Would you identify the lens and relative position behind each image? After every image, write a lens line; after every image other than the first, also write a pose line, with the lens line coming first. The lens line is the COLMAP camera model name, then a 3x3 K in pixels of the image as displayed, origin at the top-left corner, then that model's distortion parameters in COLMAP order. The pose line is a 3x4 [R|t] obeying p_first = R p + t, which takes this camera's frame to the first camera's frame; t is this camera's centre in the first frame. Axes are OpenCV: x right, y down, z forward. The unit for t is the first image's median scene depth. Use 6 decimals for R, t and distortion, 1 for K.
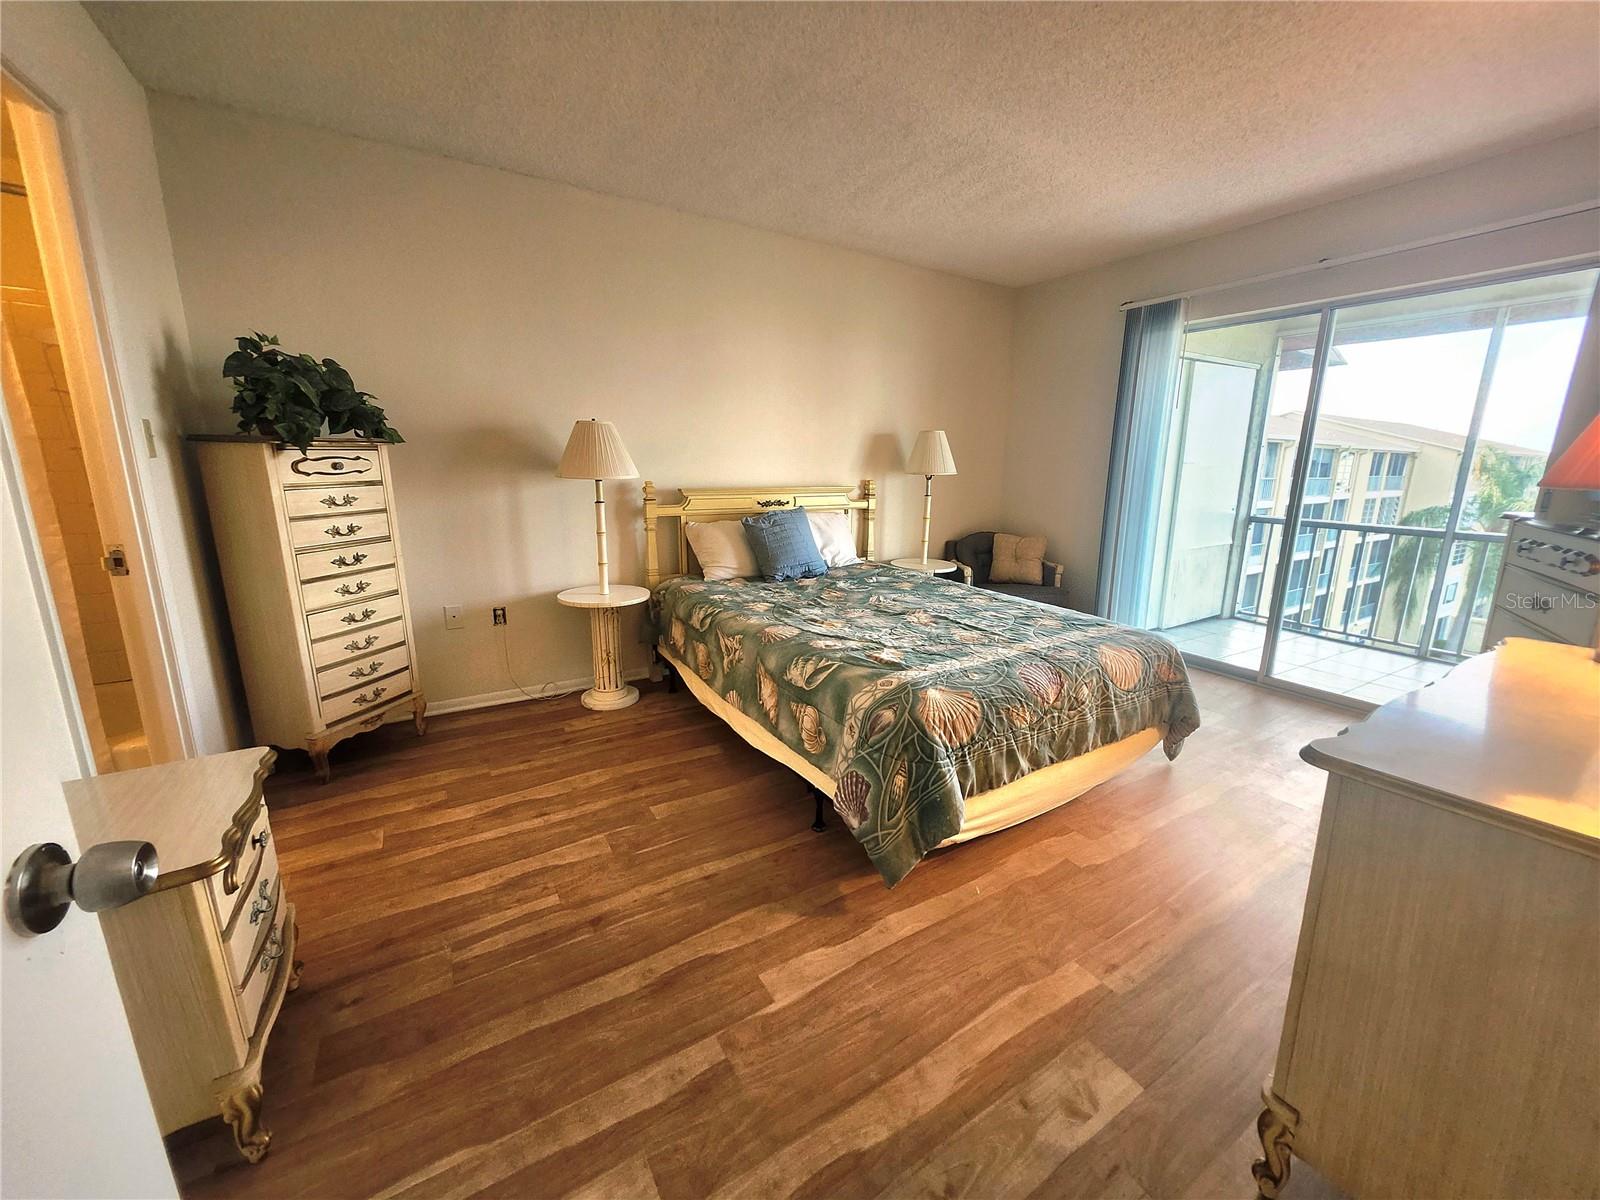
lens RADIAL K [[625.9, 0, 816.8], [0, 625.9, 594.7], [0, 0, 1]] dist [0.000195, 0.000451]
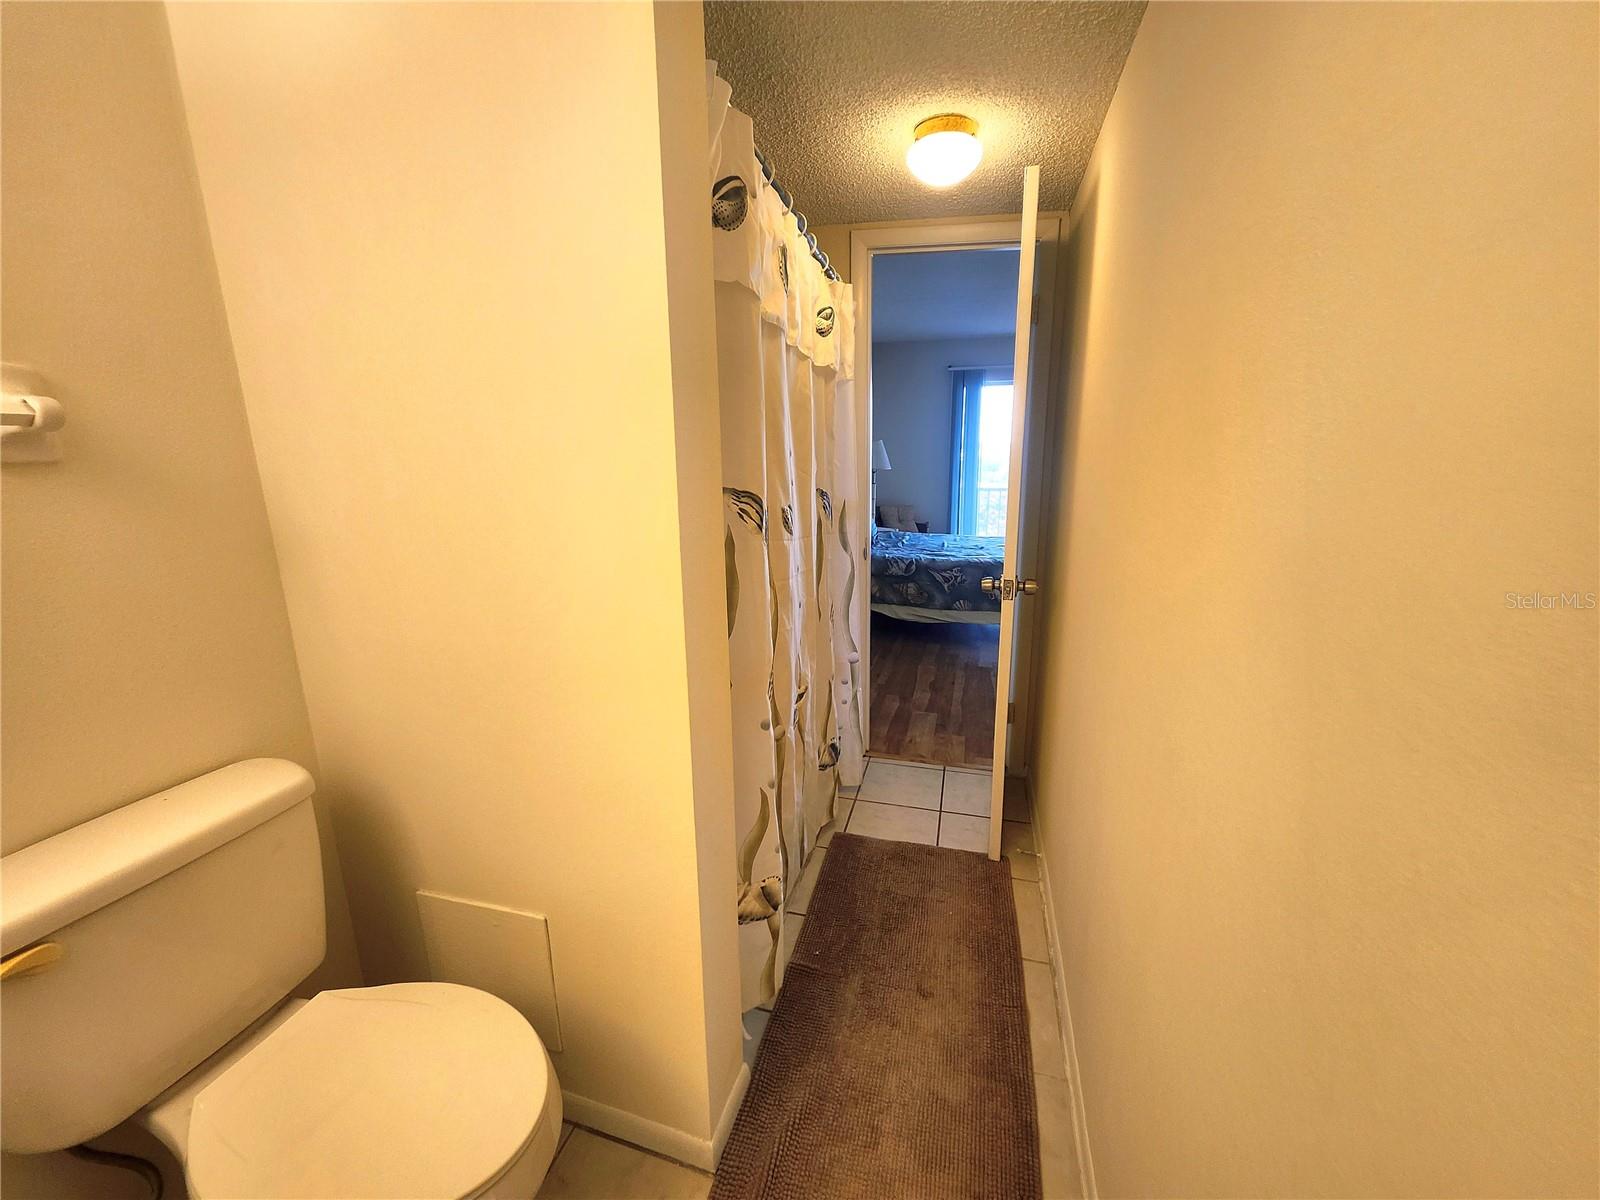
lens RADIAL K [[625.9, 0, 816.8], [0, 625.9, 594.7], [0, 0, 1]] dist [0.000195, 0.000451]
pose [[0.718301, -0.170418, 0.674538, -1.727067], [0.159842, 0.984025, 0.078395, -0.064067], [-0.677122, 0.051508, 0.734066, 0.011897]]
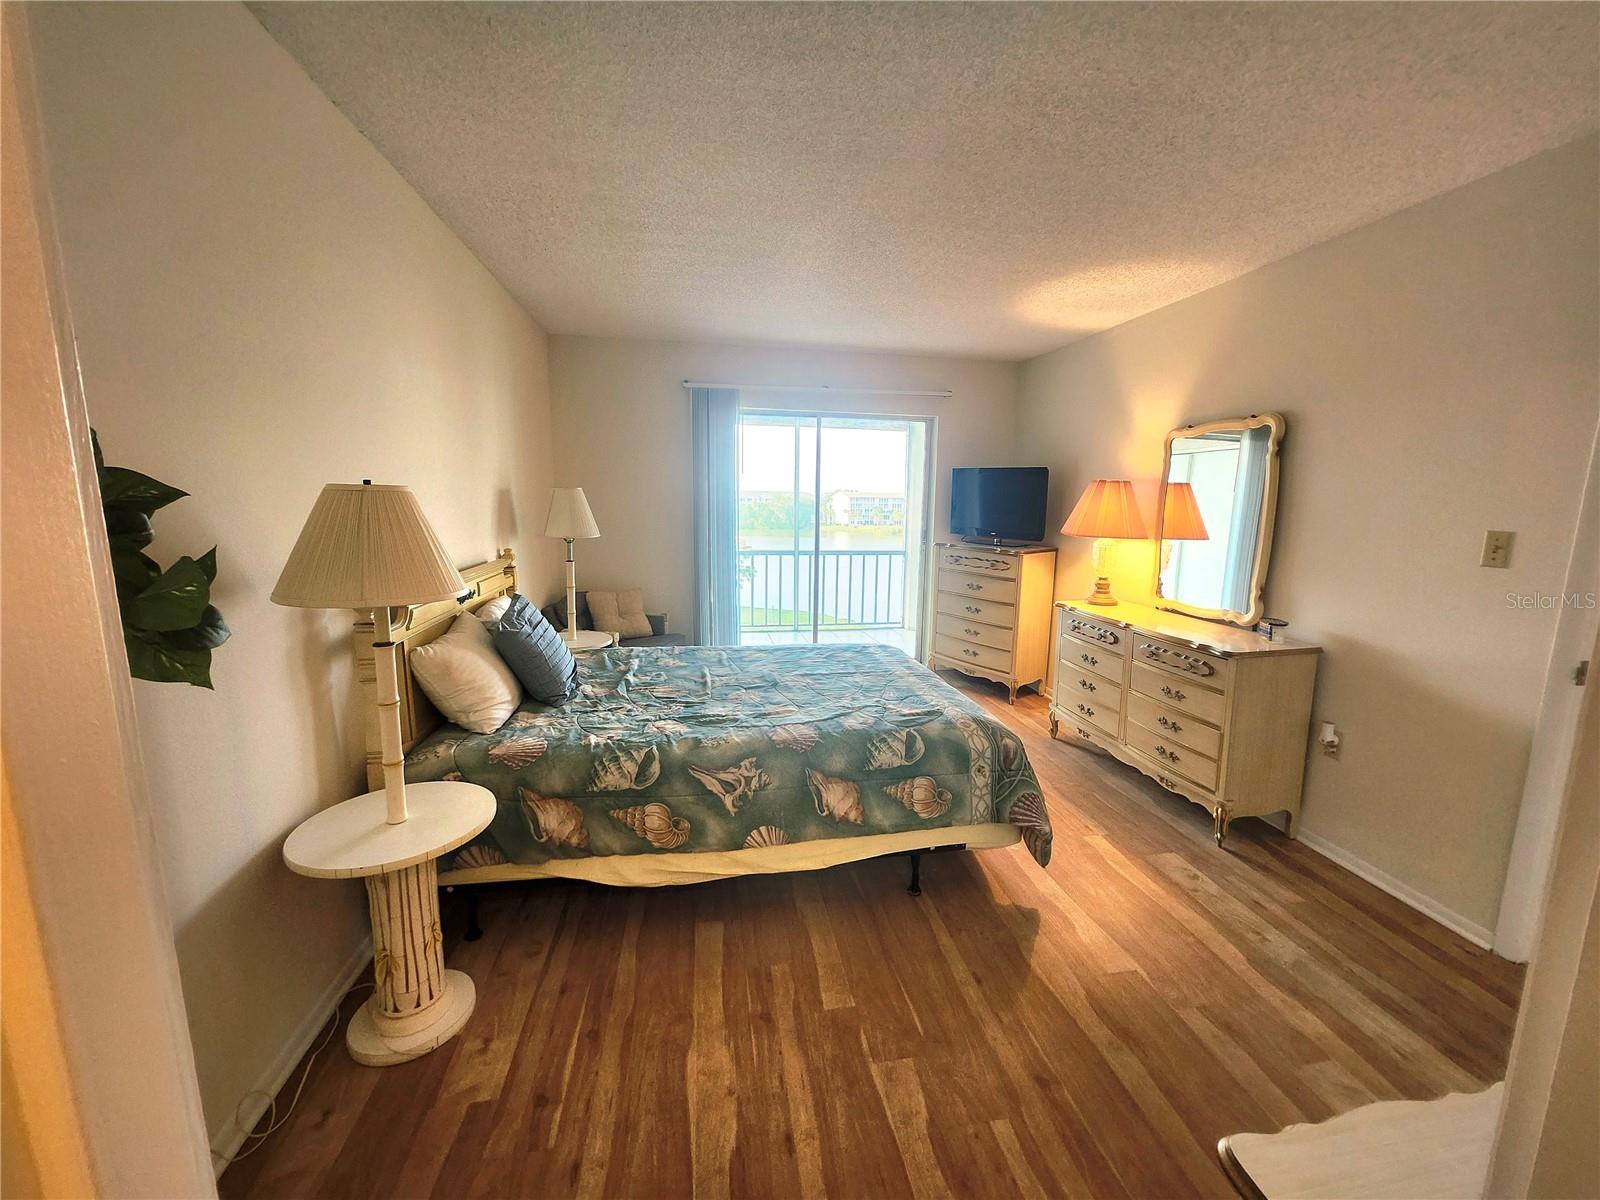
lens RADIAL K [[625.9, 0, 816.8], [0, 625.9, 594.7], [0, 0, 1]] dist [0.000195, 0.000451]
pose [[0.361780, -0.148268, 0.920398, -0.888875], [0.187628, 0.978650, 0.083902, -0.215065], [-0.913187, 0.142338, 0.381875, 0.644219]]
